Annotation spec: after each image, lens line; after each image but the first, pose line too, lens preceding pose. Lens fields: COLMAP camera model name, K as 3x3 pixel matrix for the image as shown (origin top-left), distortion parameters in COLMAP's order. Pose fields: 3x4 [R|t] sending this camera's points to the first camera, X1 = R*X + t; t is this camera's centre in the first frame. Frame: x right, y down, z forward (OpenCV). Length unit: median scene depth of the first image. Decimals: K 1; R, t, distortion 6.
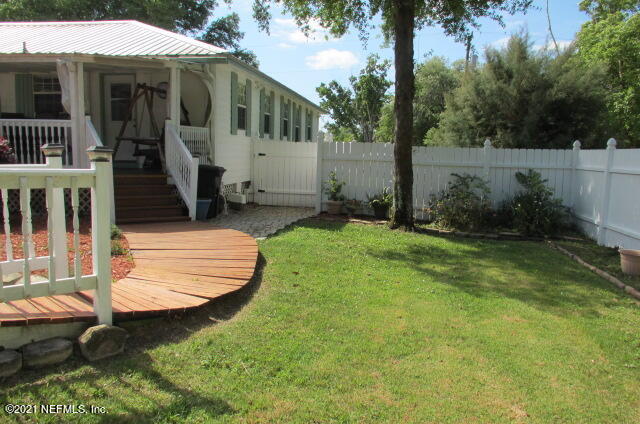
lens RADIAL K [[534.4, 0, 319.7], [0, 534.4, 214.2], [0, 0, 1]] dist [-0.016829, 0.005187]
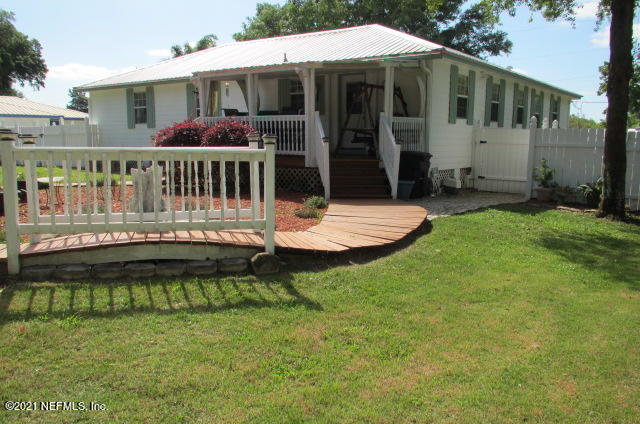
lens RADIAL K [[534.4, 0, 321.1], [0, 534.4, 212.1], [0, 0, 1]] dist [-0.016829, 0.005187]
pose [[0.885353, 0.051855, -0.462019, 0.152455], [-0.044719, 0.998651, 0.026392, 0.016686], [0.462764, -0.002705, 0.886477, -0.098030]]
